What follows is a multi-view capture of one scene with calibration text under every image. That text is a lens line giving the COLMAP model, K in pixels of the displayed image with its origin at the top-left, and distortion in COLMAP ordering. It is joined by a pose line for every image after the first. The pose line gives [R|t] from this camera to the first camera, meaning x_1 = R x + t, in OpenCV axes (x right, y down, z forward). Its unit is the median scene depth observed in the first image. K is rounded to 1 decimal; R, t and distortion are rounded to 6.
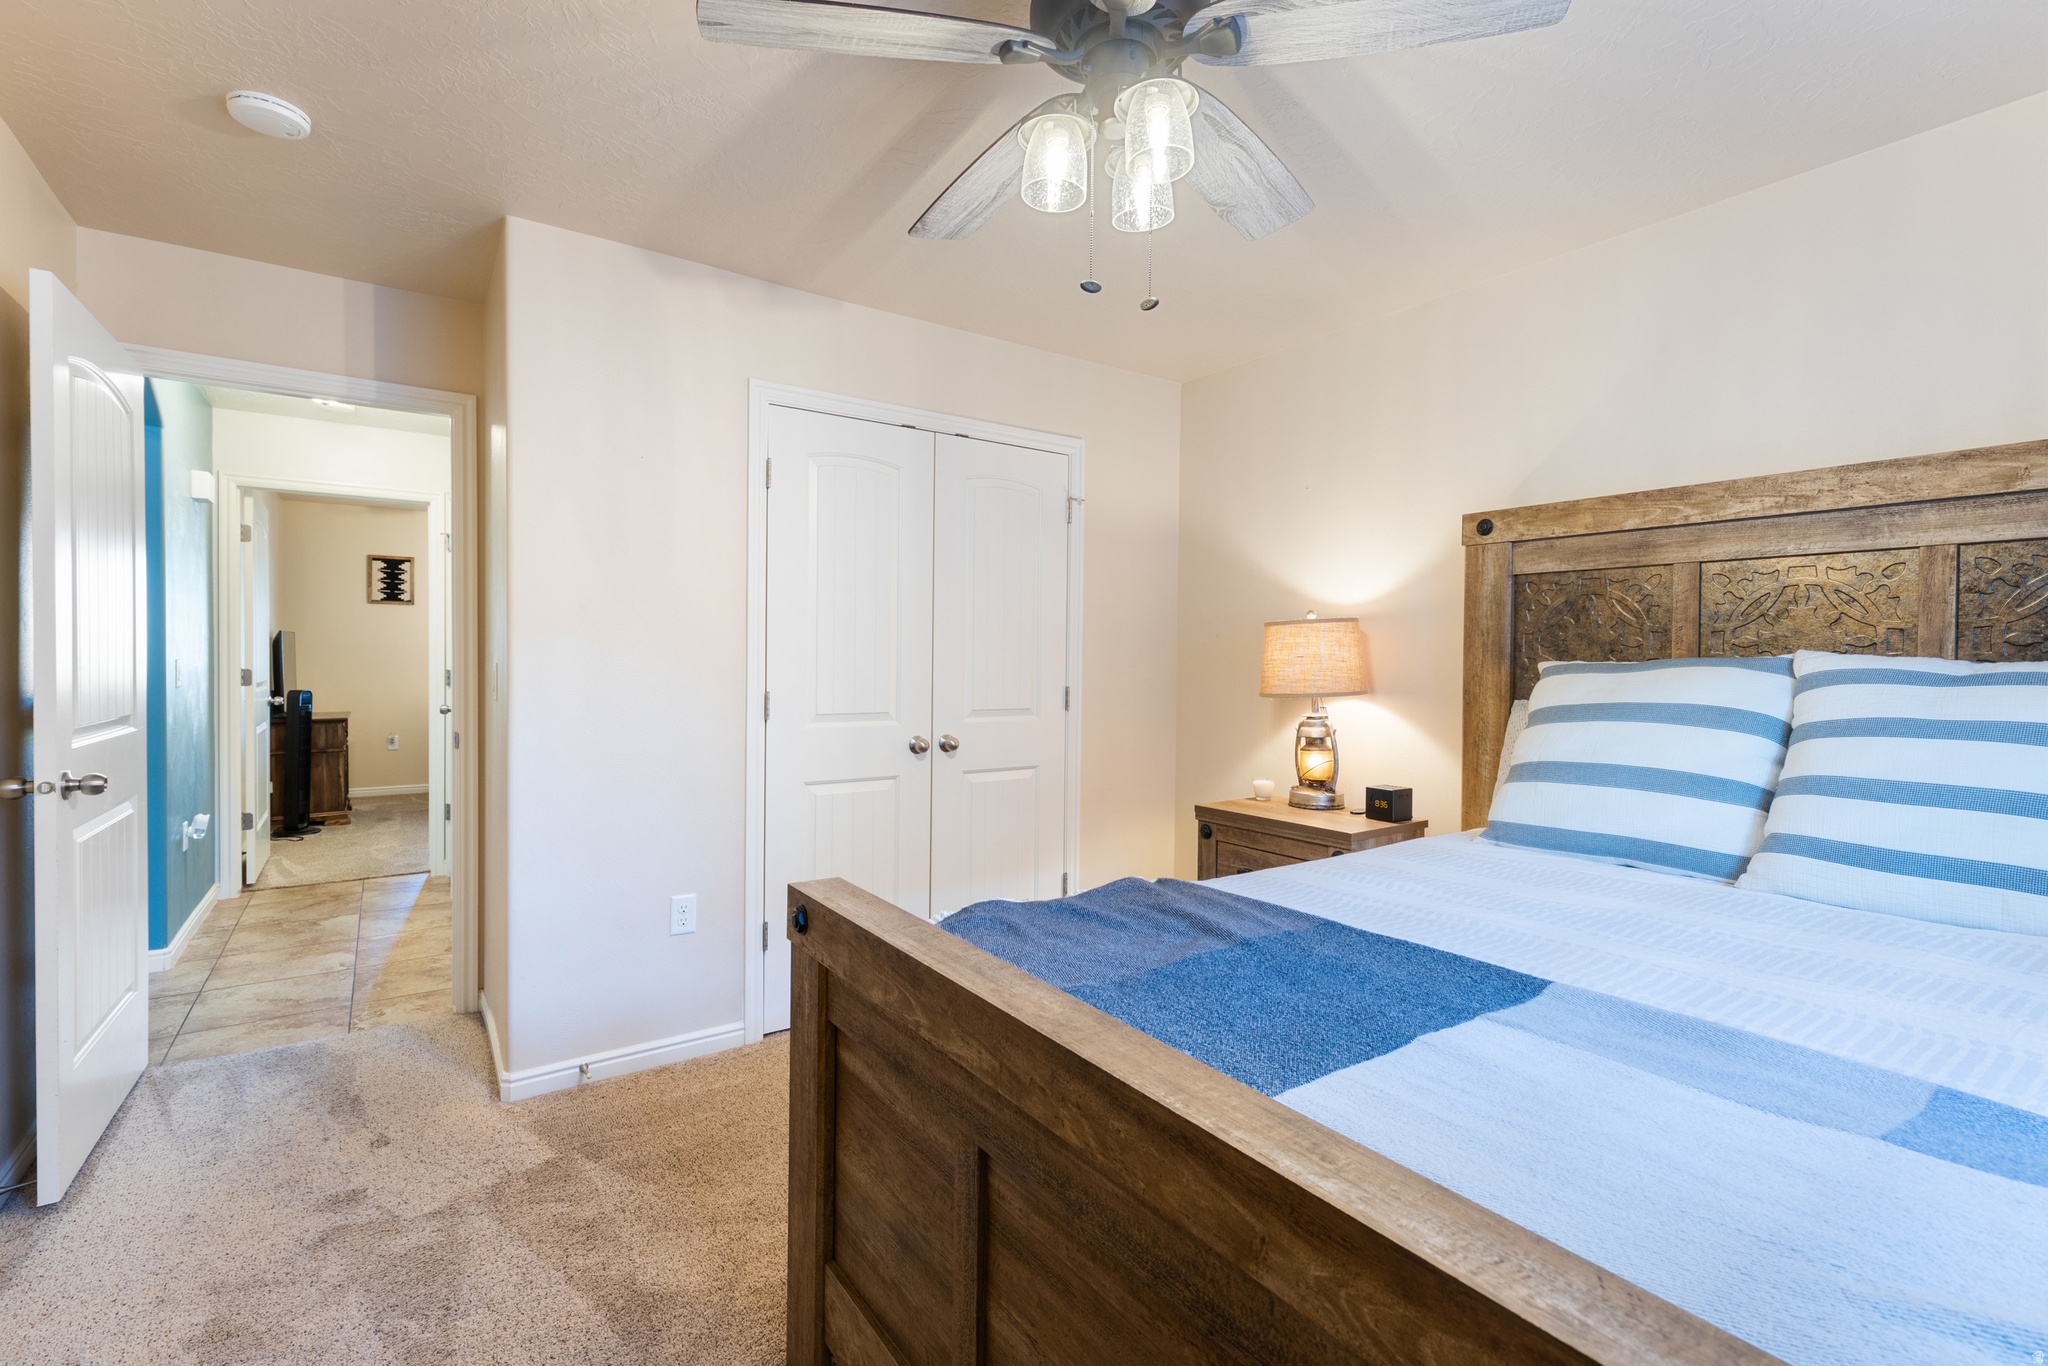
lens RADIAL K [[907.5, 0, 1029.6], [0, 907.5, 673.0], [0, 0, 1]] dist [0.001180, 0.000227]
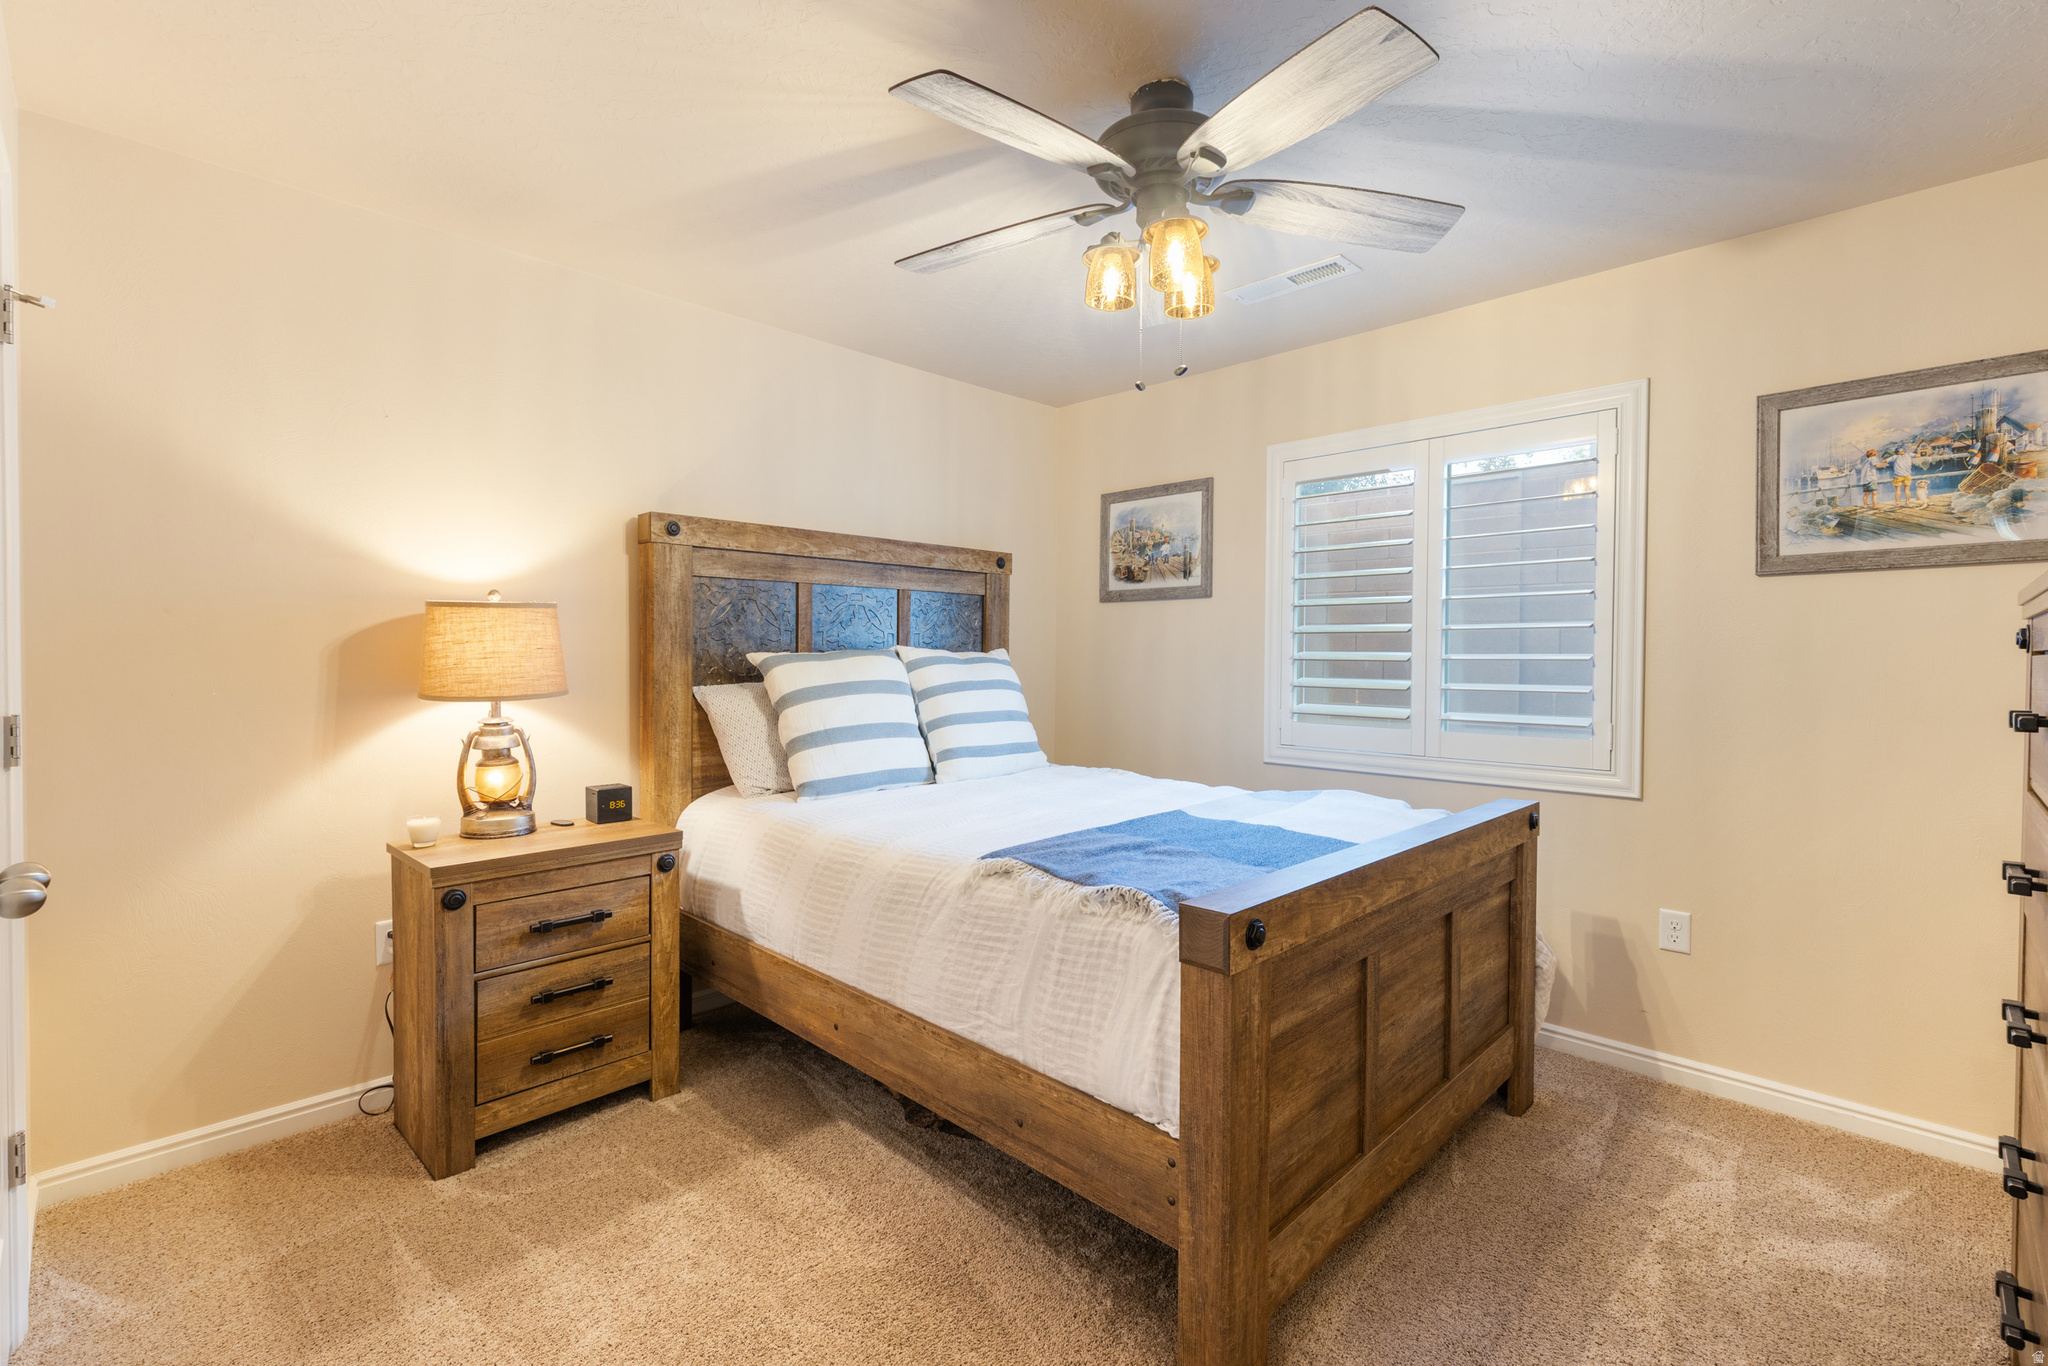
lens RADIAL K [[907.5, 0, 1029.1], [0, 907.5, 679.2], [0, 0, 1]] dist [0.001180, 0.000227]
pose [[-0.186707, -0.044044, 0.981428, -0.688518], [0.005174, 0.998937, 0.045814, -0.030766], [-0.982402, 0.013632, -0.186281, 0.839707]]
